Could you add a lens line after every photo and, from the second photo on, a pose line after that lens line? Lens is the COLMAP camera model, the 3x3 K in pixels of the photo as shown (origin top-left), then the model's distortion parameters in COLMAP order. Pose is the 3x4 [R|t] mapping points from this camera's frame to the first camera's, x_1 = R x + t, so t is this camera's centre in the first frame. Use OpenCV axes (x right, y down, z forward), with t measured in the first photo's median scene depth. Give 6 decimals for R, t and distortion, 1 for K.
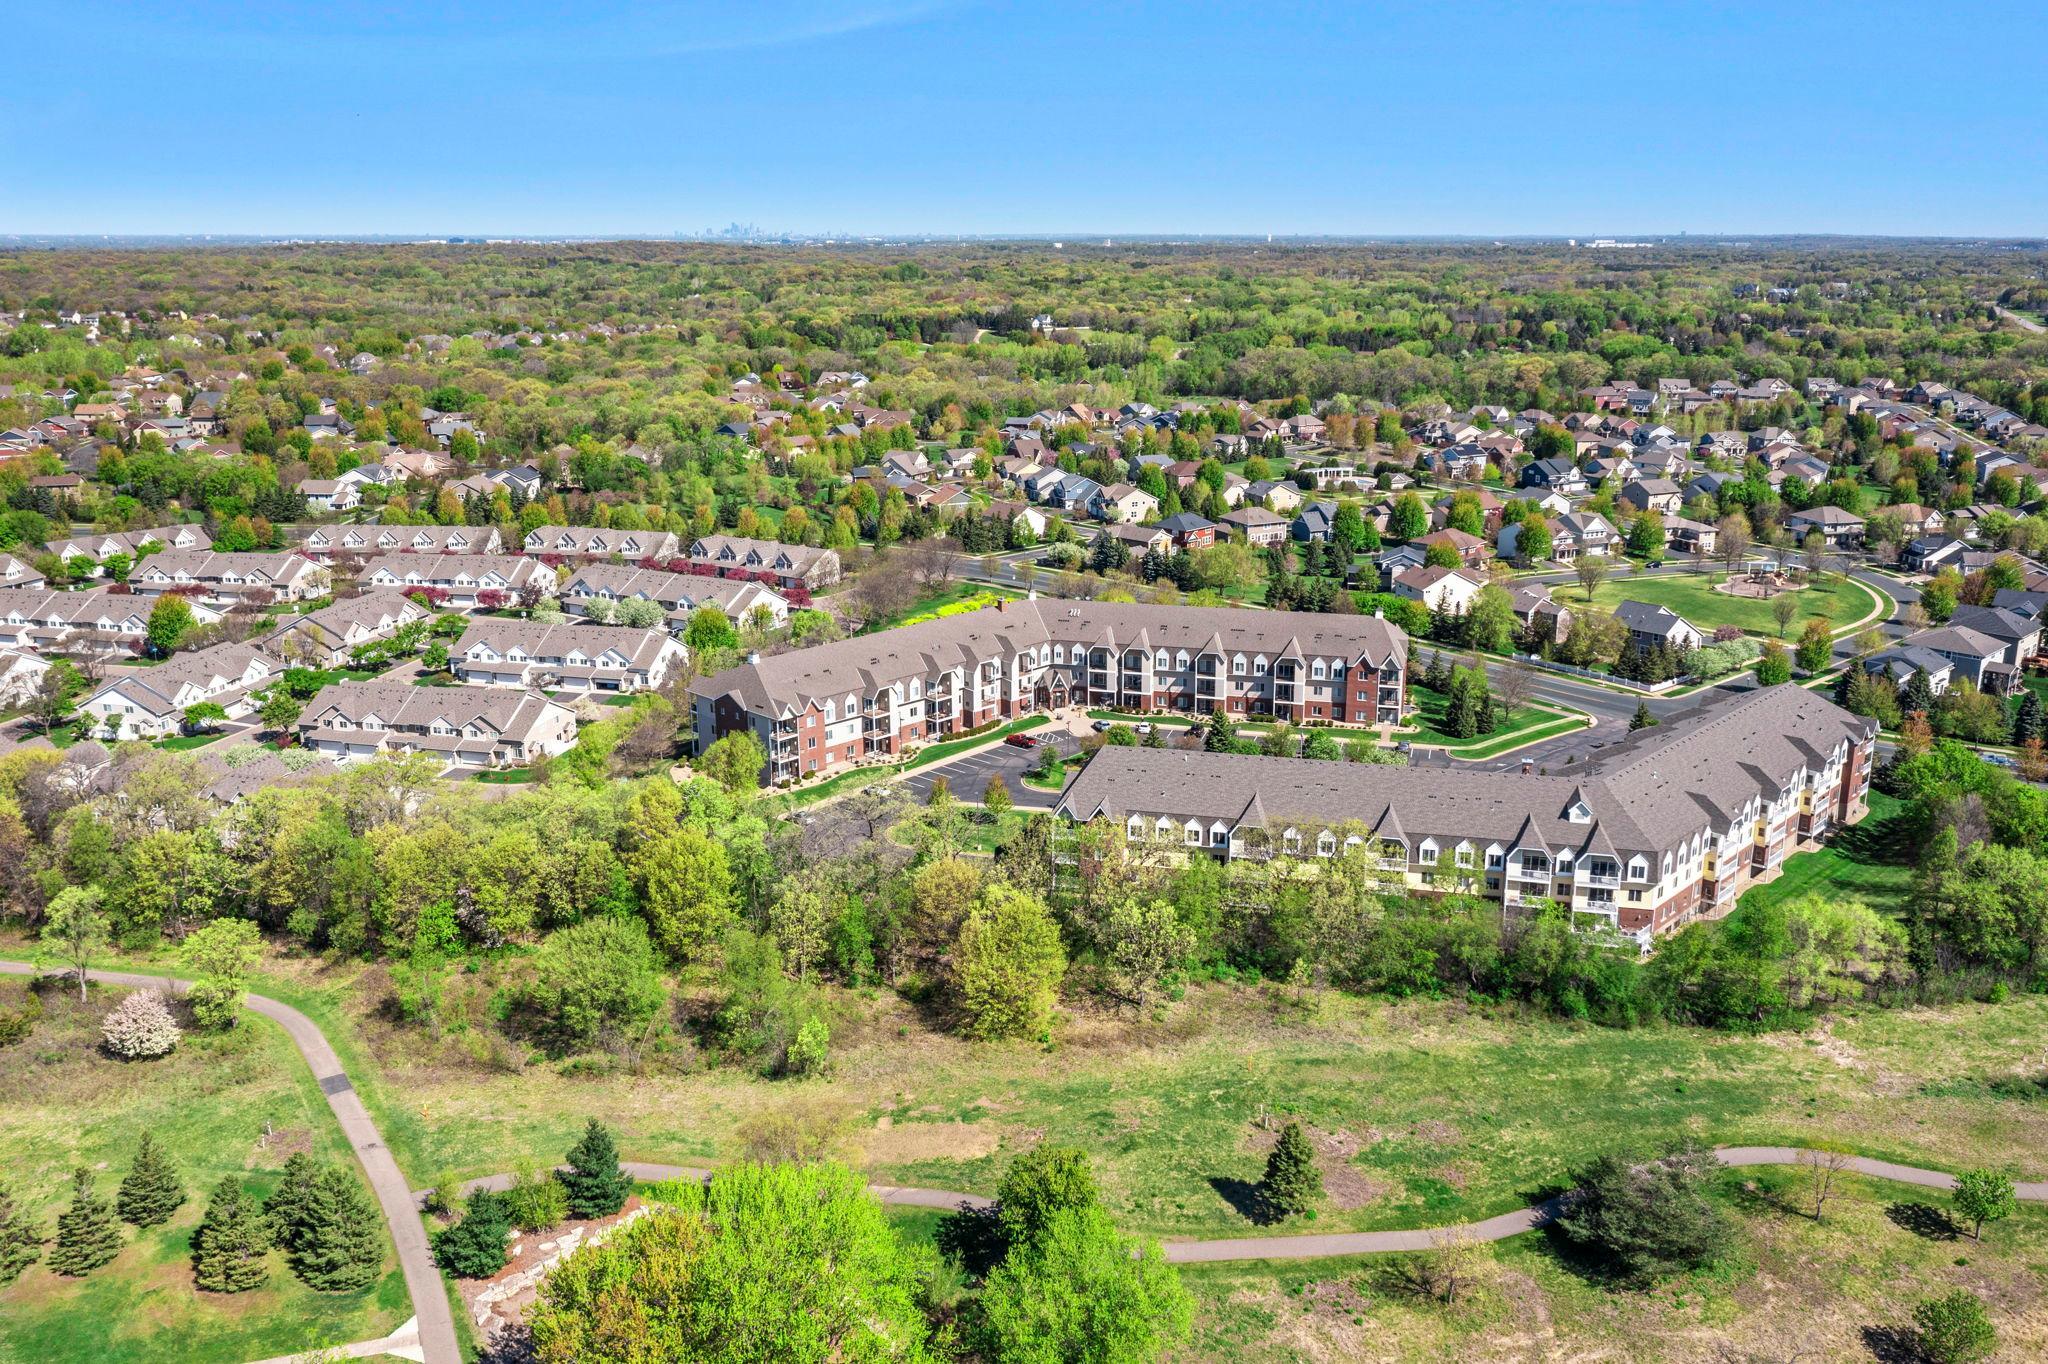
lens RADIAL K [[1649.0, 0, 1034.0], [0, 1649.0, 687.9], [0, 0, 1]] dist [-0.015562, 0.010027]
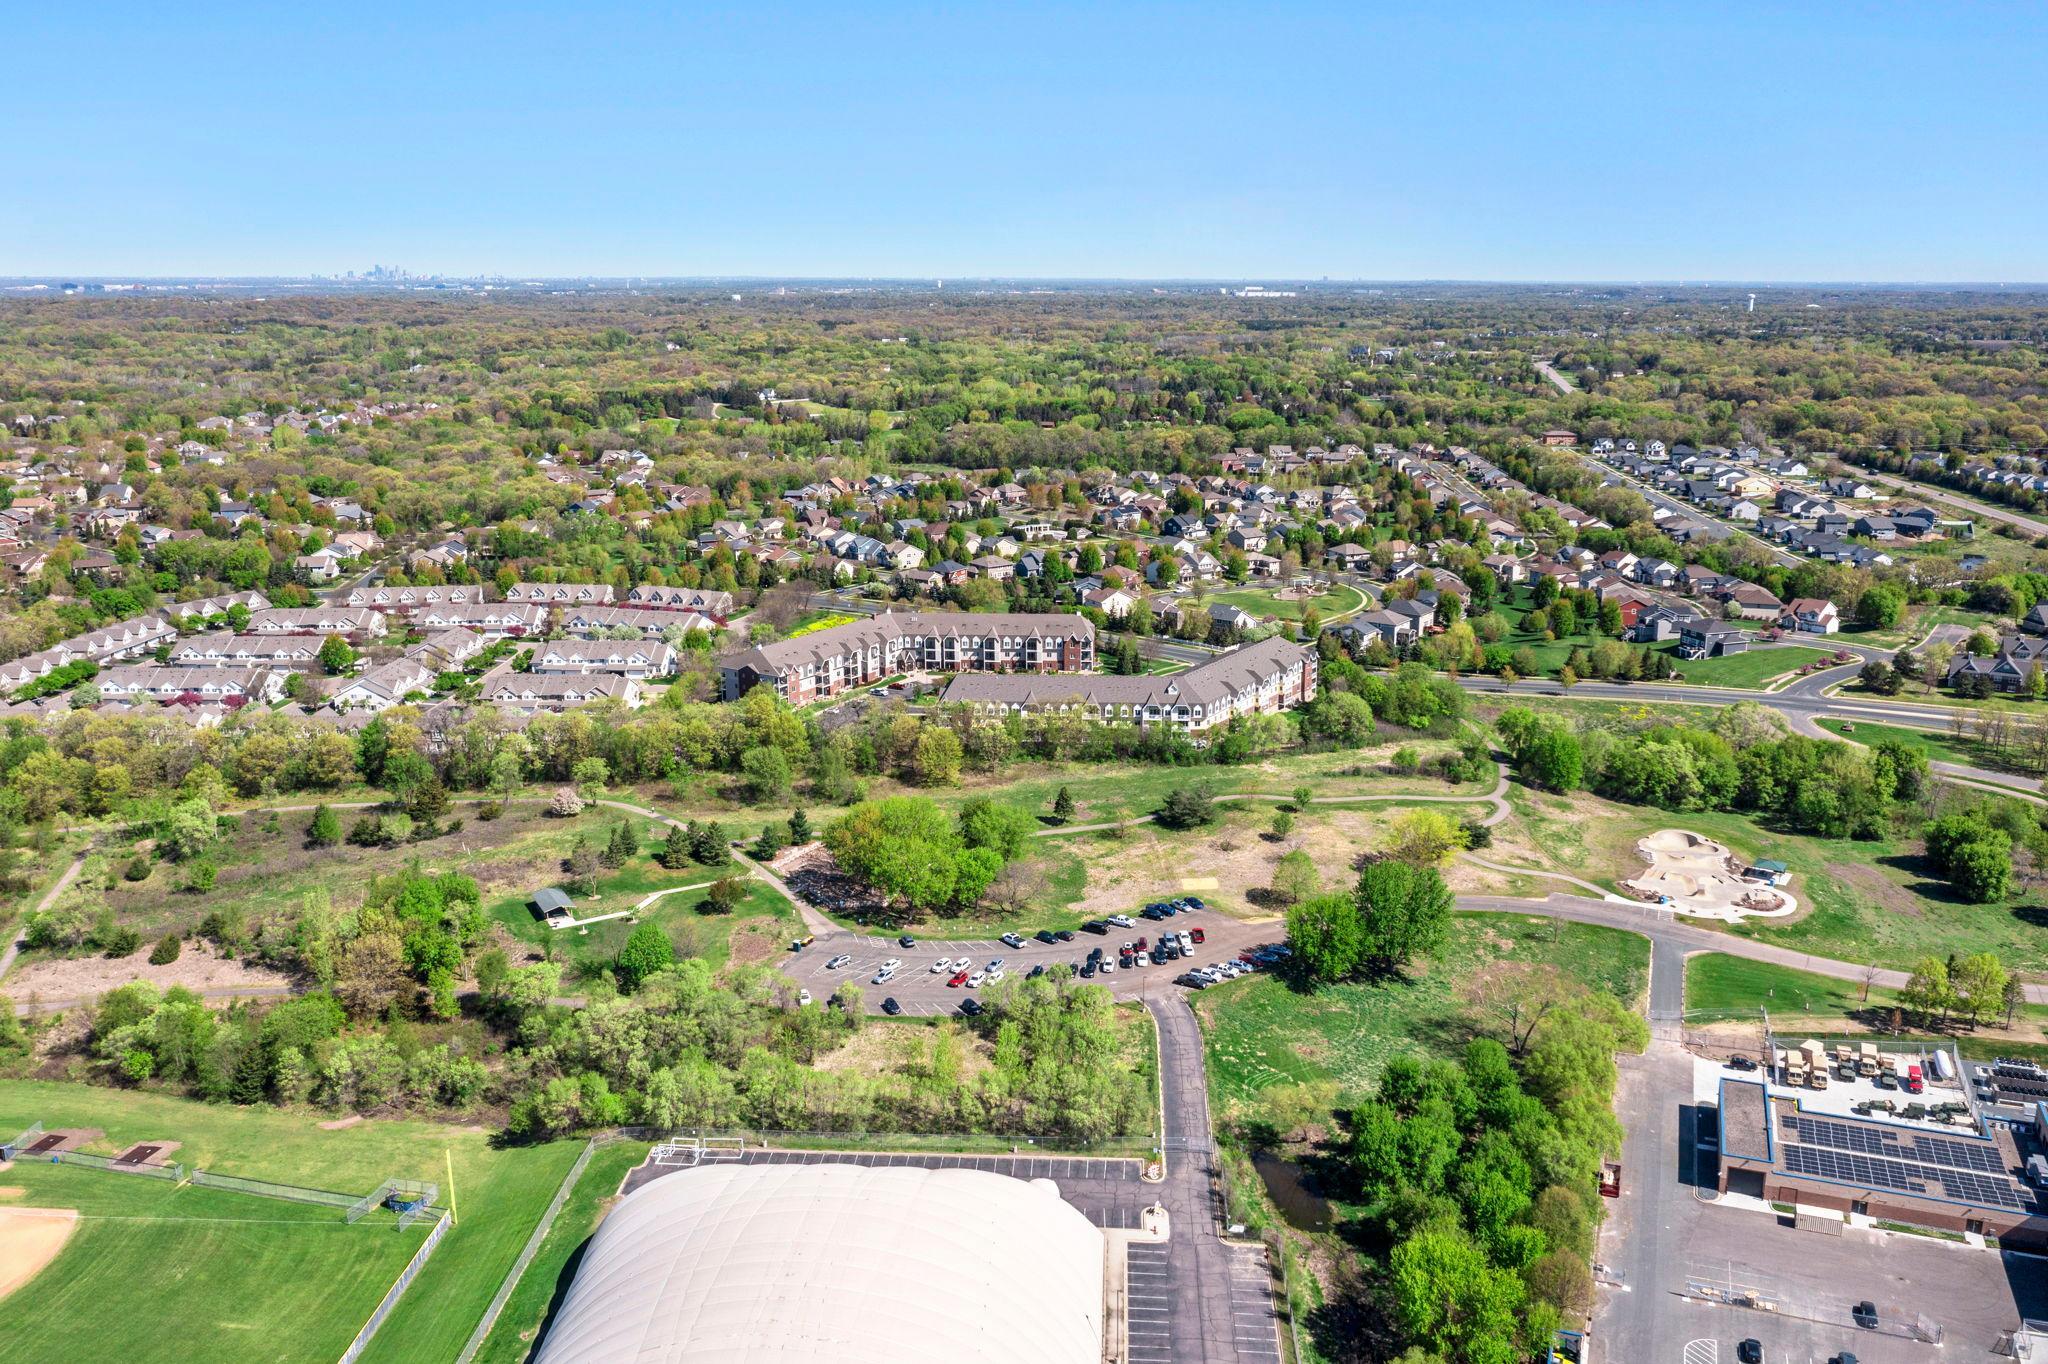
lens RADIAL K [[1649.0, 0, 1039.6], [0, 1649.0, 685.2], [0, 0, 1]] dist [-0.015562, 0.010027]
pose [[0.980720, -0.045717, 0.189998, -0.123582], [0.050812, 0.998465, -0.022033, 0.048342], [-0.188699, 0.031263, 0.981537, -0.527065]]
